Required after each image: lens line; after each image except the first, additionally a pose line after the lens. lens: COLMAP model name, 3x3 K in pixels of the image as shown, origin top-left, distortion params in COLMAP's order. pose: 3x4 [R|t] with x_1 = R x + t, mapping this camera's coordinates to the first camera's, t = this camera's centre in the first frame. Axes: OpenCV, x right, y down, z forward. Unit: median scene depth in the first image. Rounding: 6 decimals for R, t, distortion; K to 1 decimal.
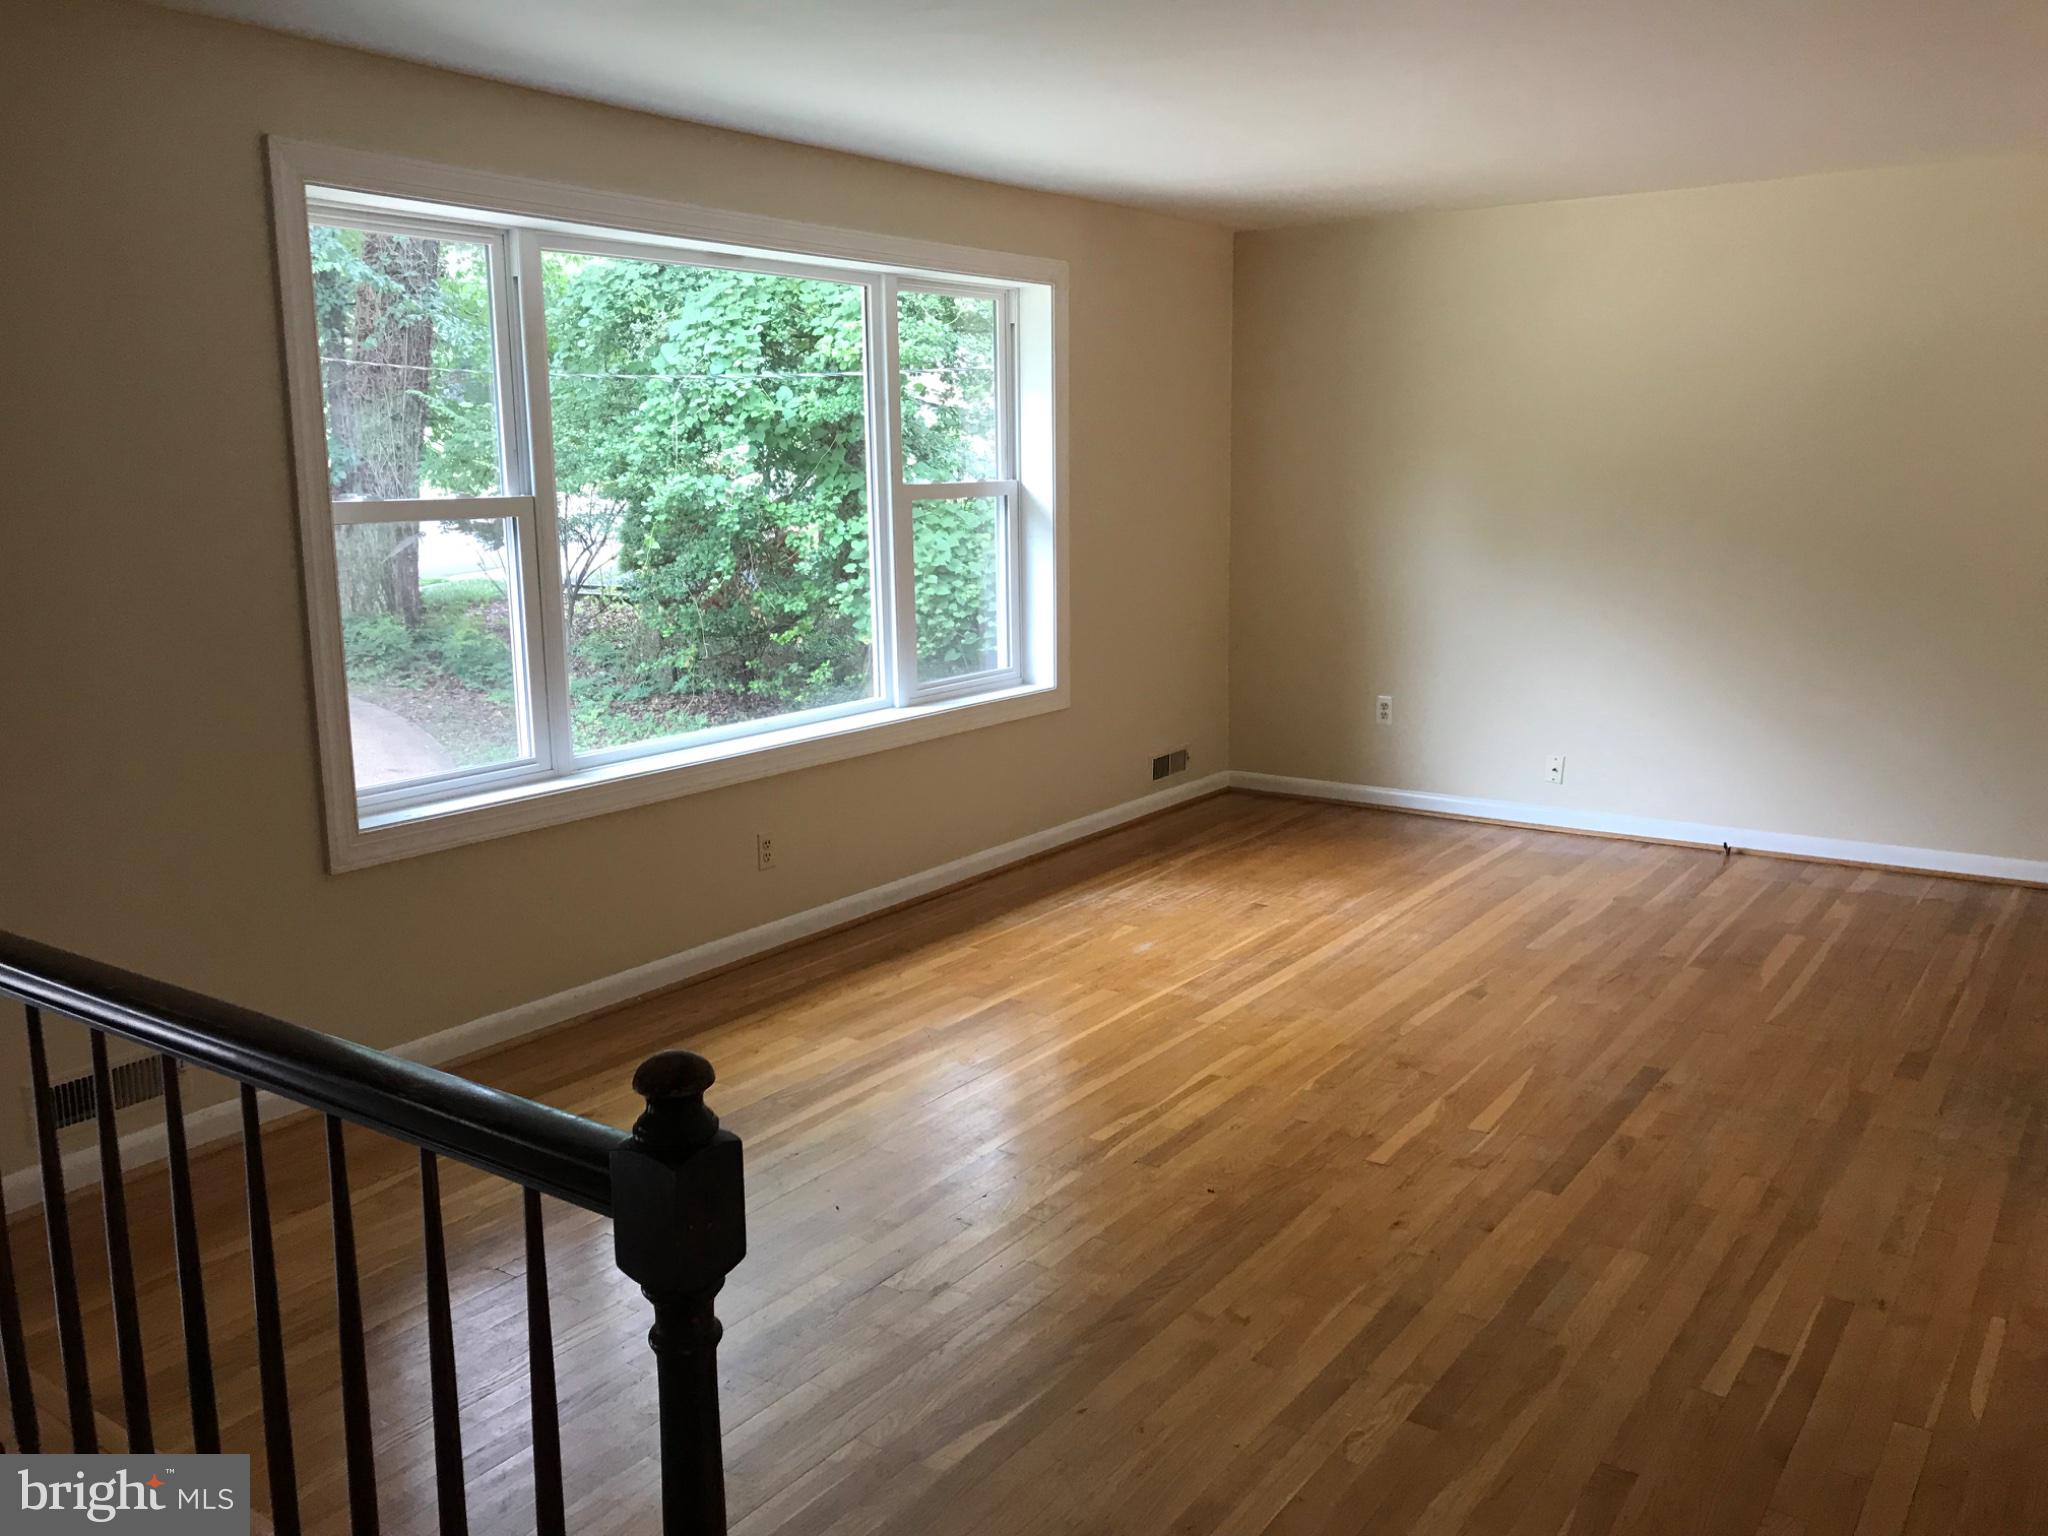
lens RADIAL K [[1684.5, 0, 1035.2], [0, 1684.5, 783.5], [0, 0, 1]] dist [0.040170, -0.055137]
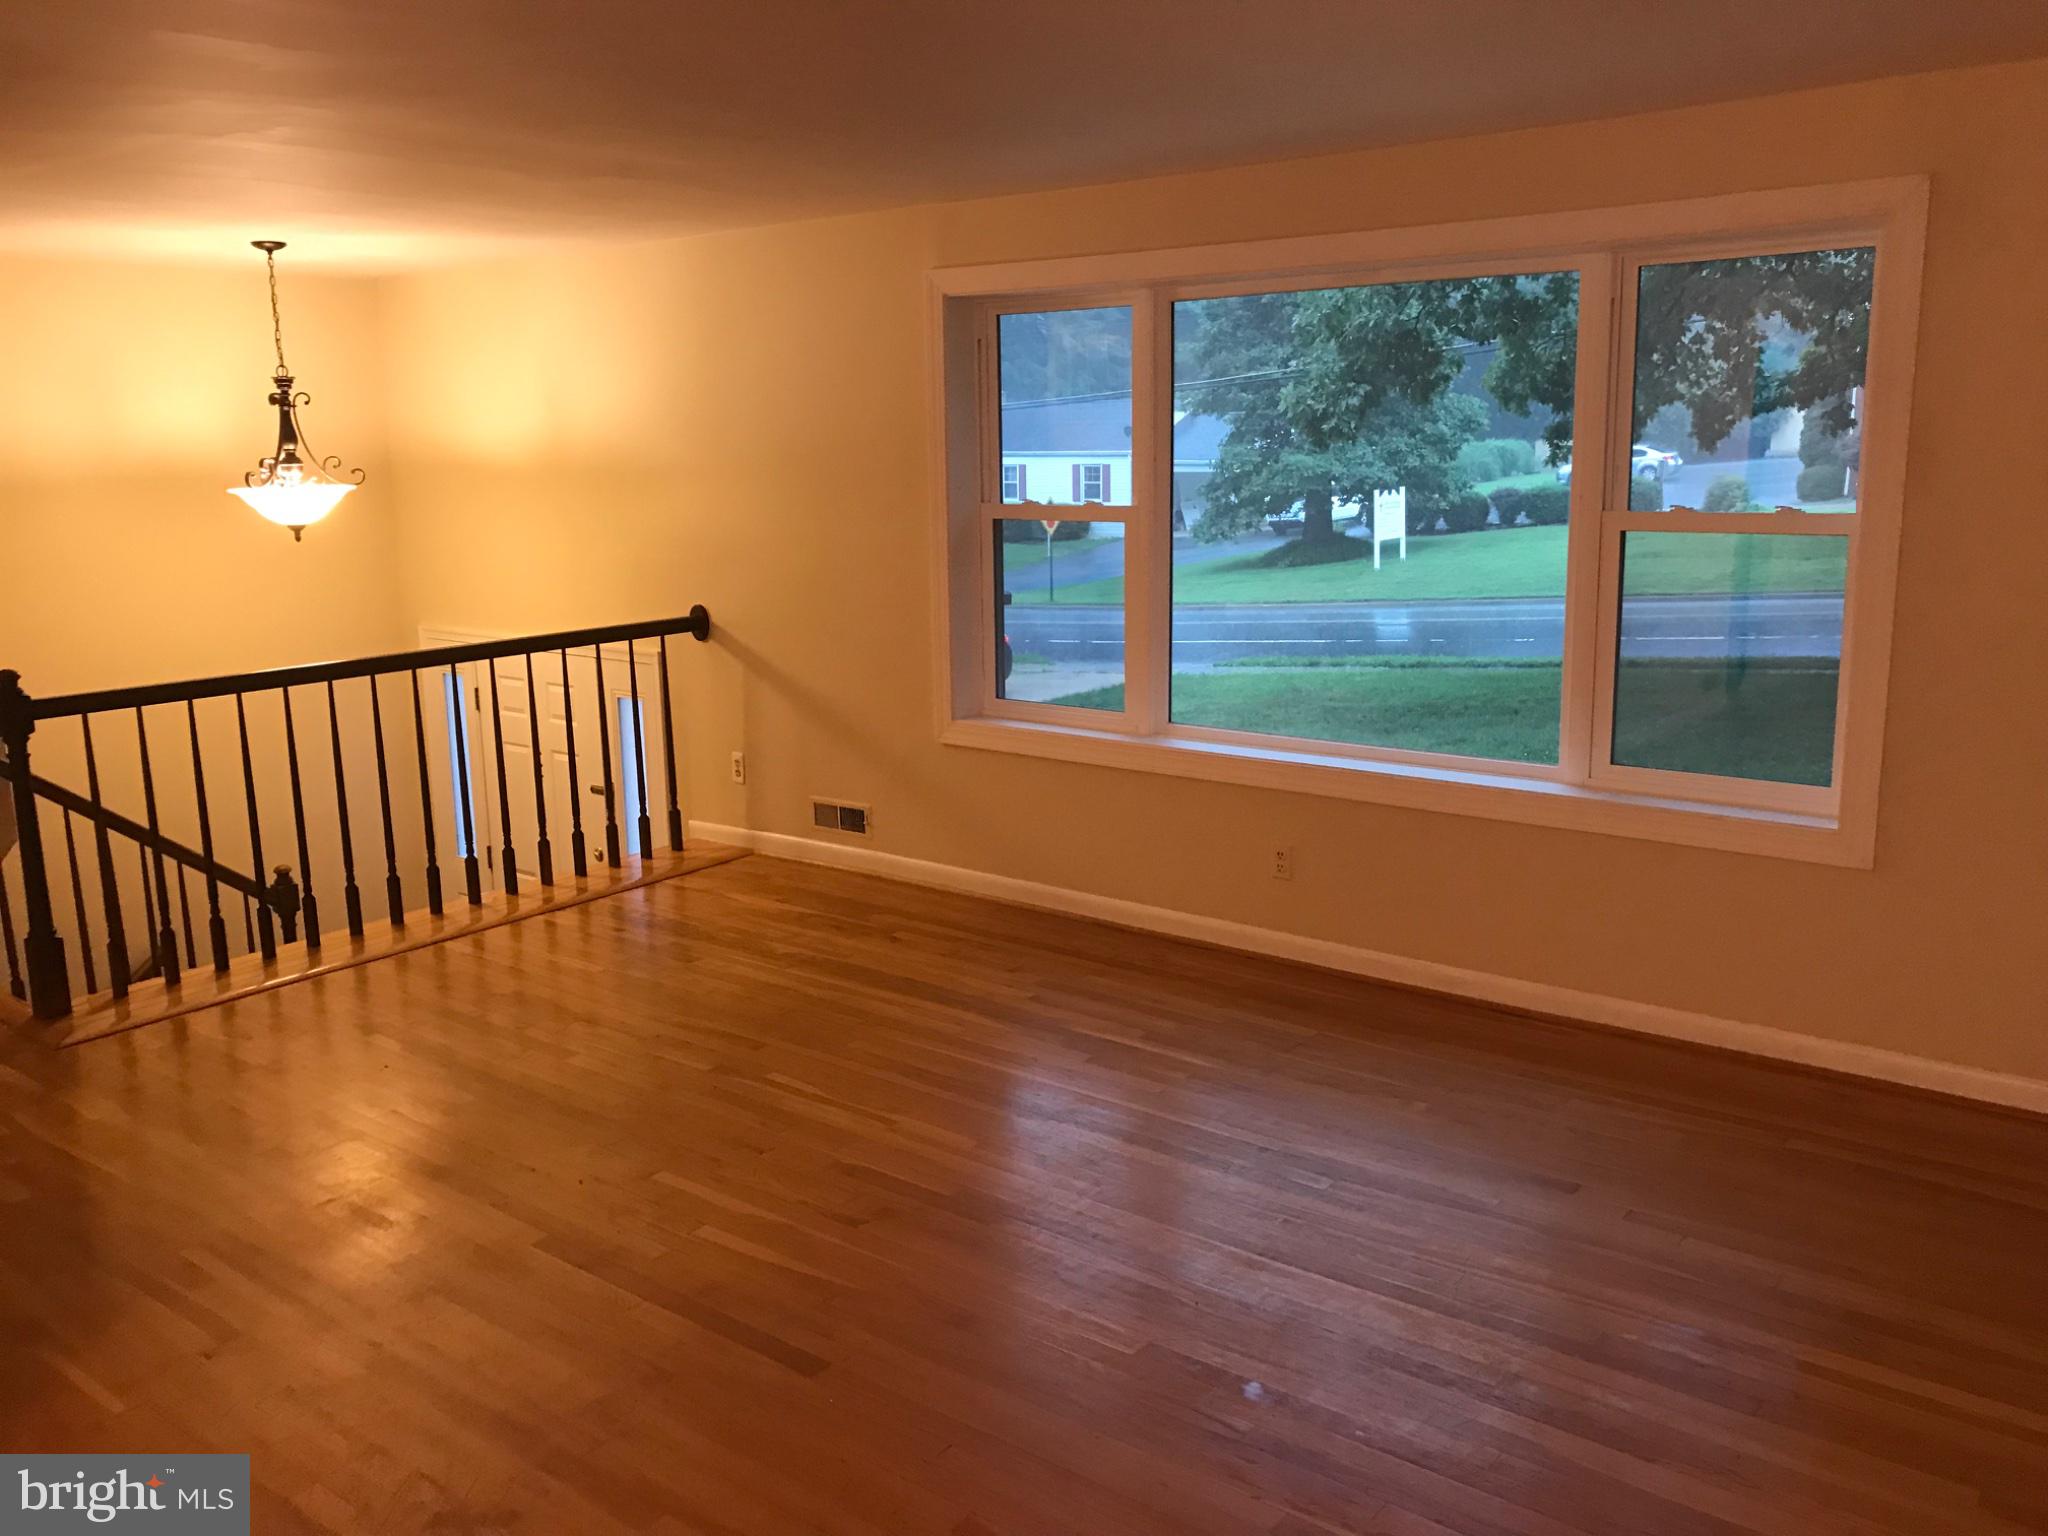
lens RADIAL K [[1684.5, 0, 1029.5], [0, 1684.5, 755.4], [0, 0, 1]] dist [0.040170, -0.055137]
pose [[-0.074707, 0.200369, -0.976868, 1.018414], [-0.176346, 0.961512, 0.210705, -0.256132], [0.981489, 0.188008, -0.036497, 1.063402]]
